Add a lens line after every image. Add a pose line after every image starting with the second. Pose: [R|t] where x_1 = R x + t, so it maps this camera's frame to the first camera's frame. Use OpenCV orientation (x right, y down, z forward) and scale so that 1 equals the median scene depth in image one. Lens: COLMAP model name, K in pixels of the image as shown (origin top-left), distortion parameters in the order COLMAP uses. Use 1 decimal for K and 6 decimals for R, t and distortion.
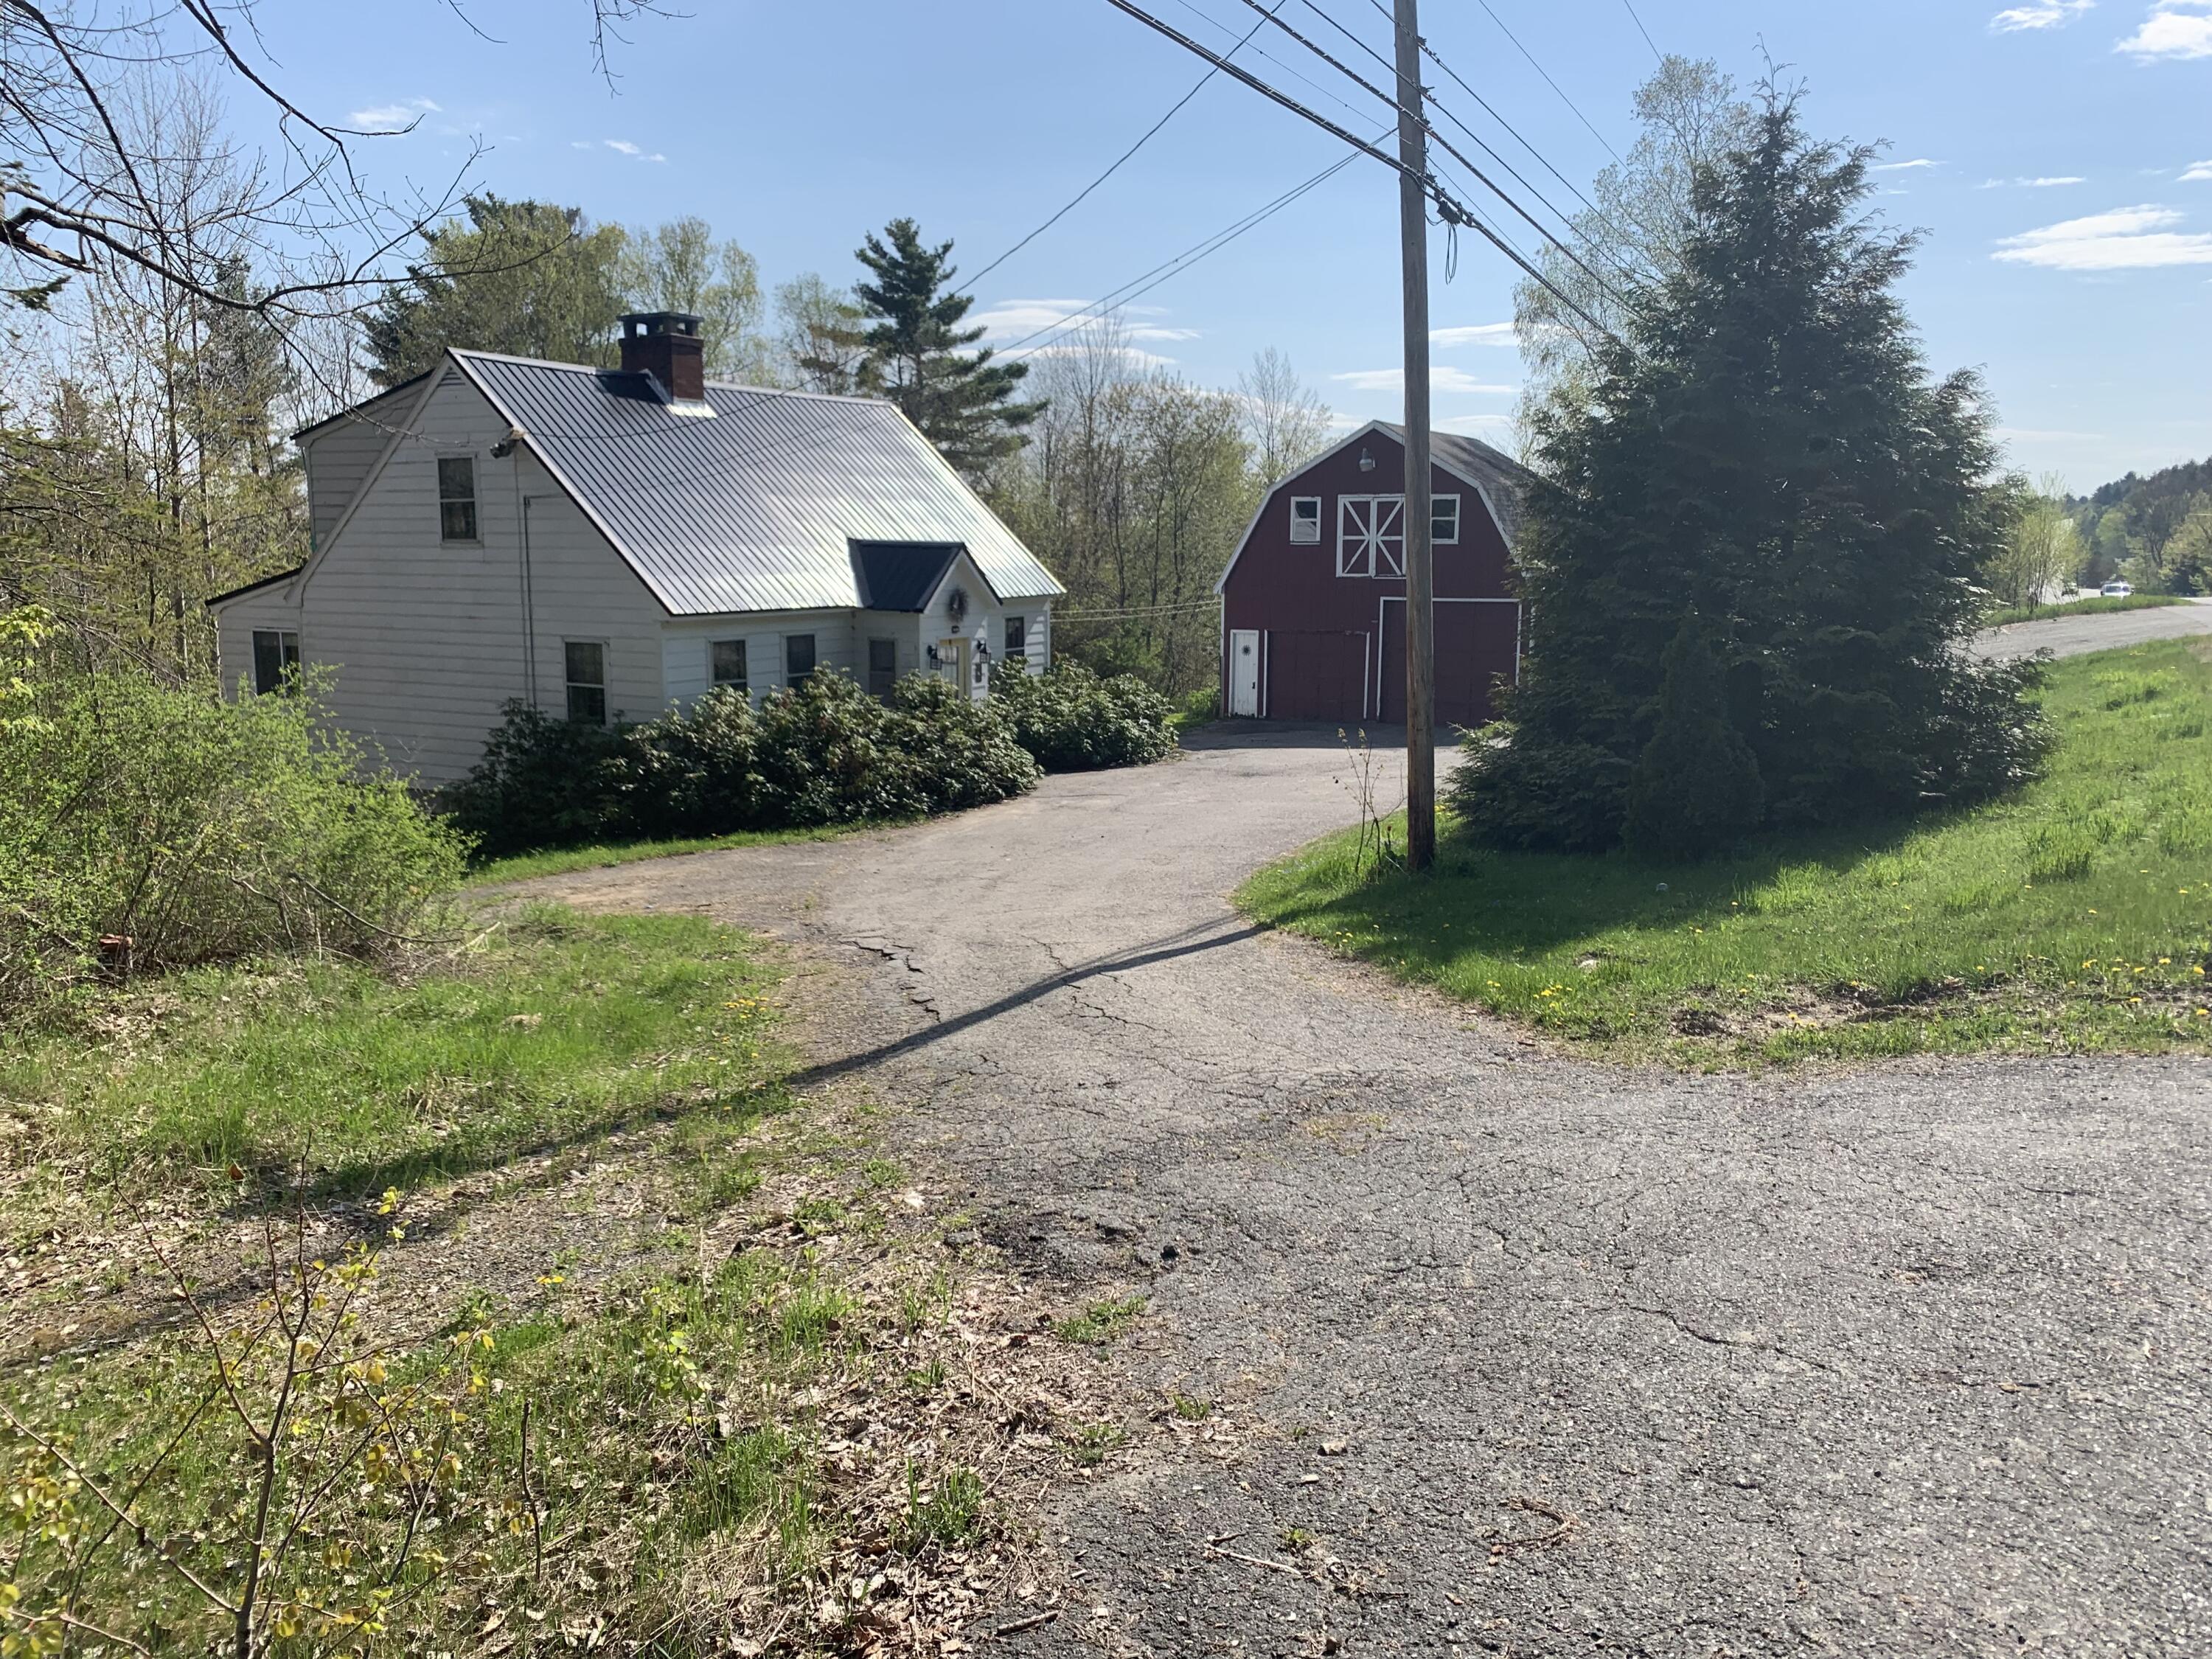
lens RADIAL K [[1674.9, 0, 1106.0], [0, 1674.9, 829.5], [0, 0, 1]] dist [0.003631, 0.000858]
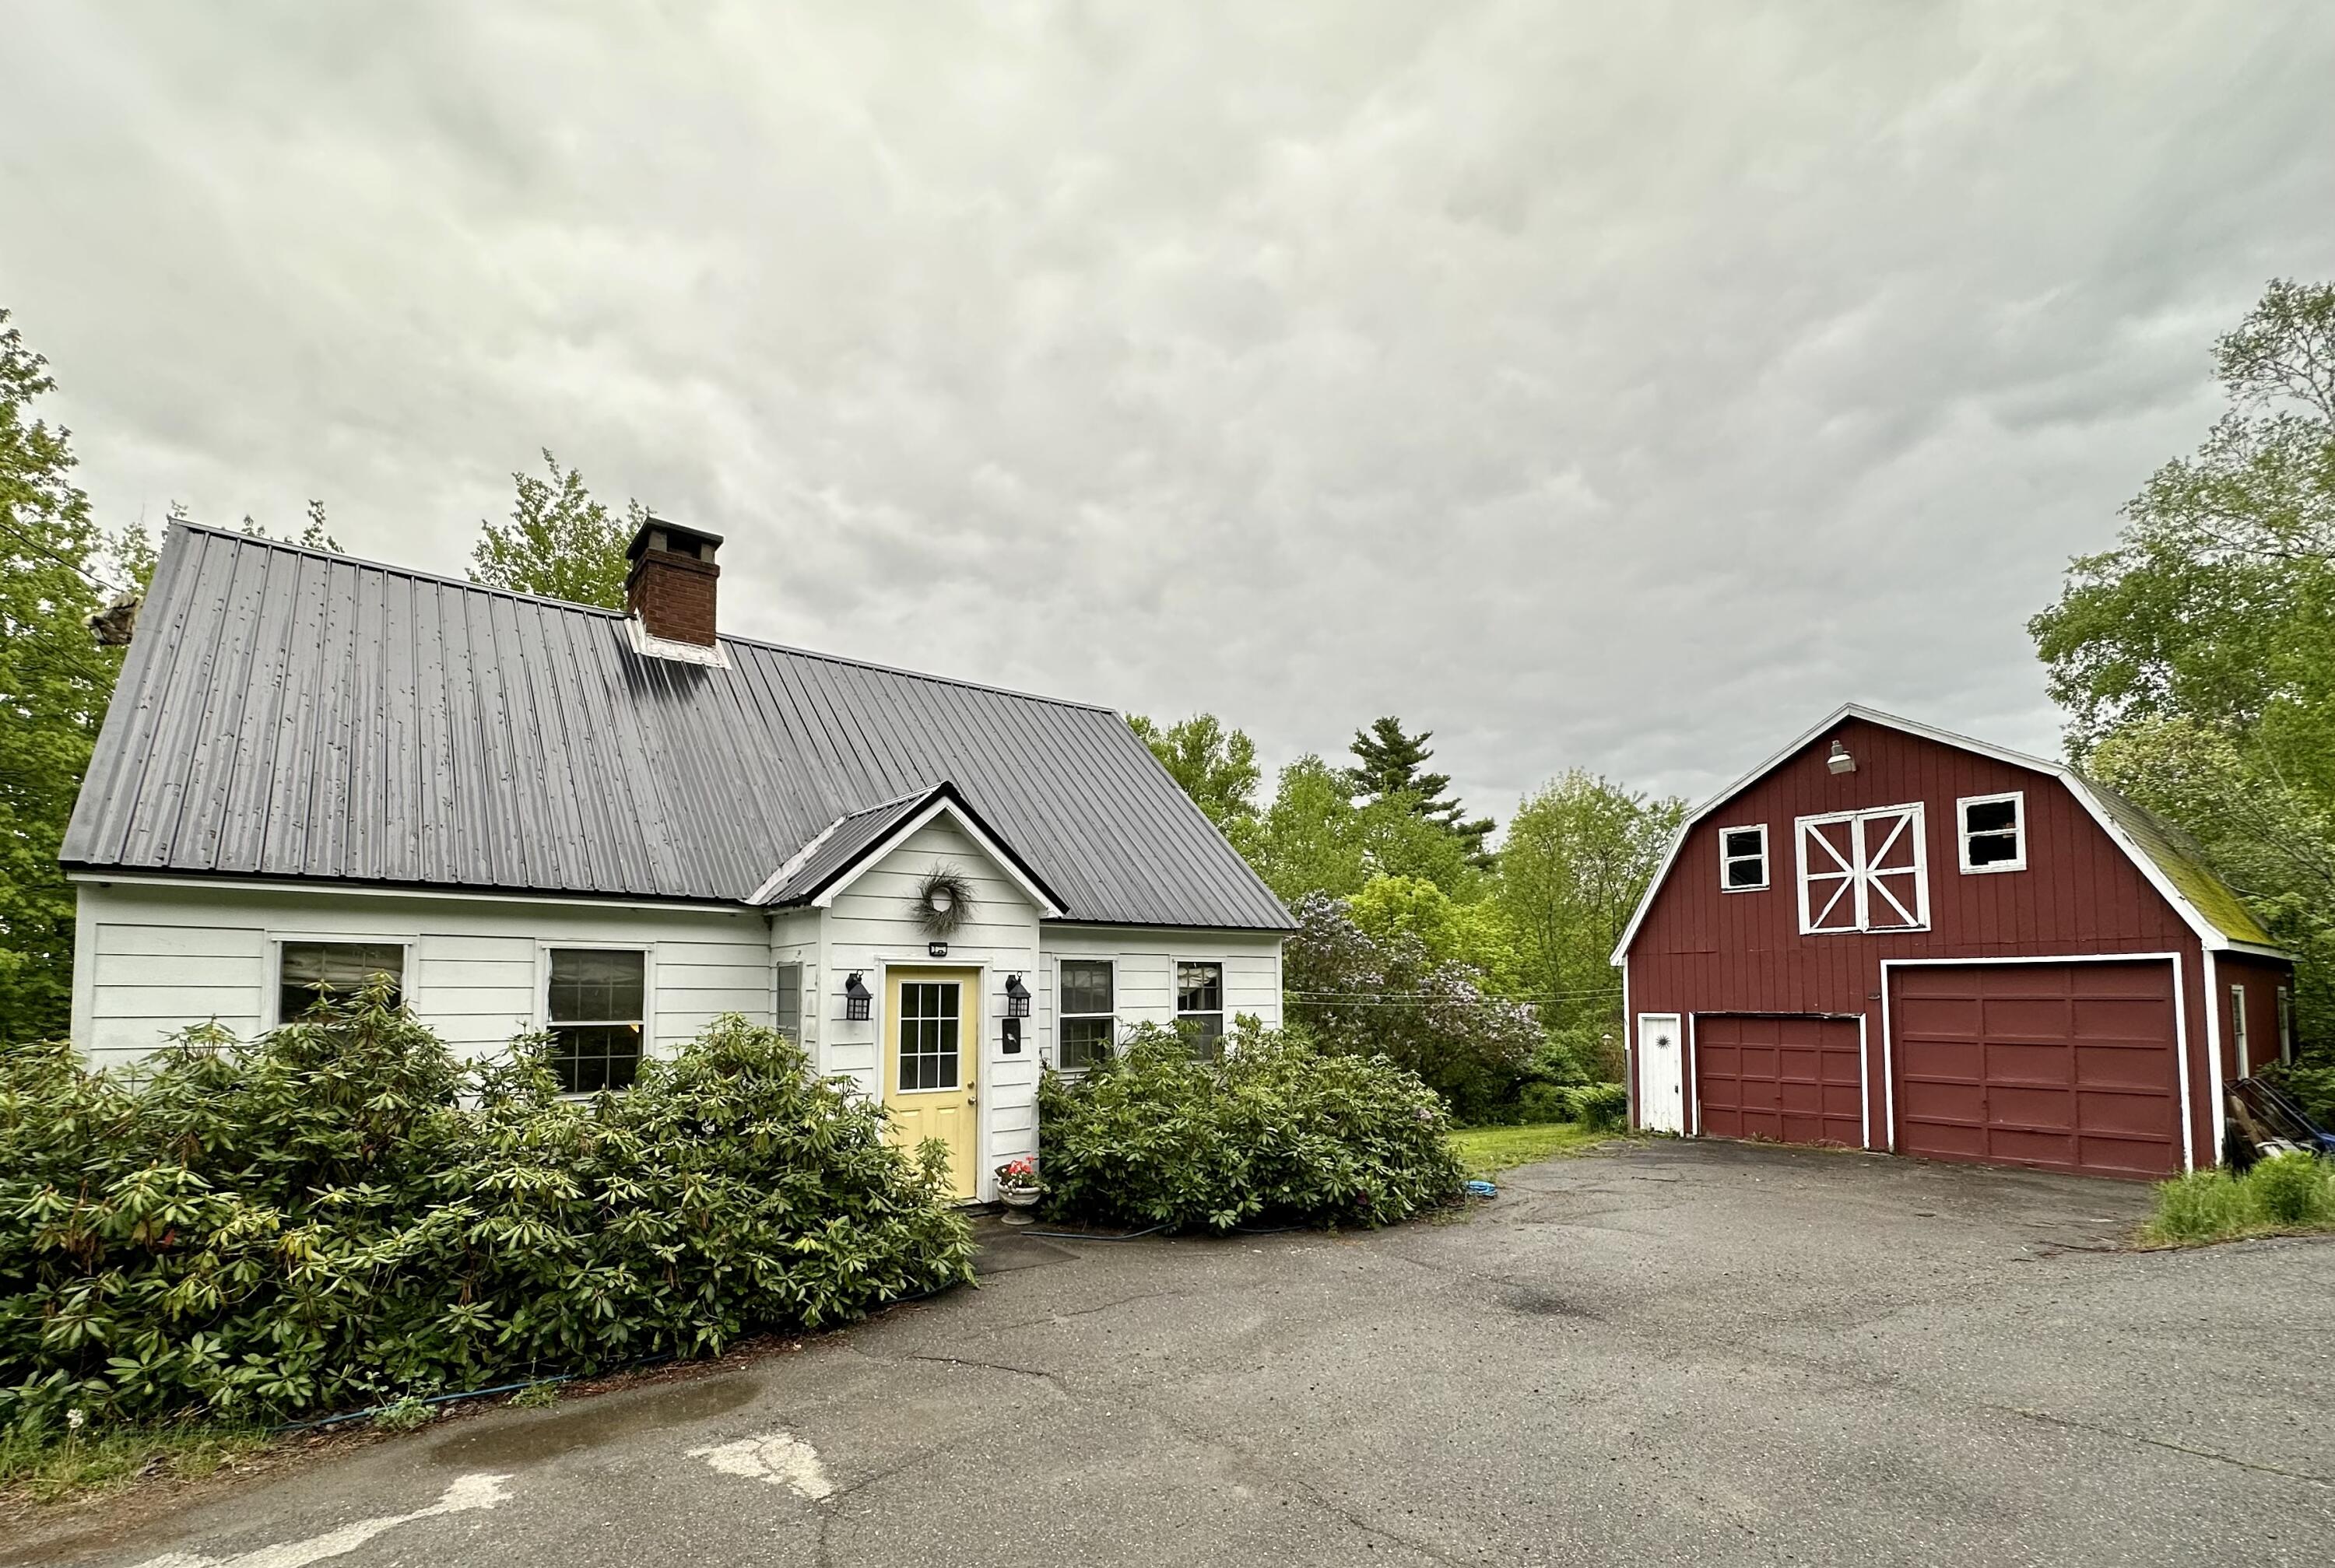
lens RADIAL K [[1001.0, 0, 1164.6], [0, 1001.0, 952.6], [0, 0, 1]] dist [-0.000428, -0.000122]
pose [[0.901385, -0.030676, -0.431931, 0.079282], [-0.067795, 0.975189, -0.210738, -0.039517], [0.427679, 0.219239, 0.876941, 0.528601]]
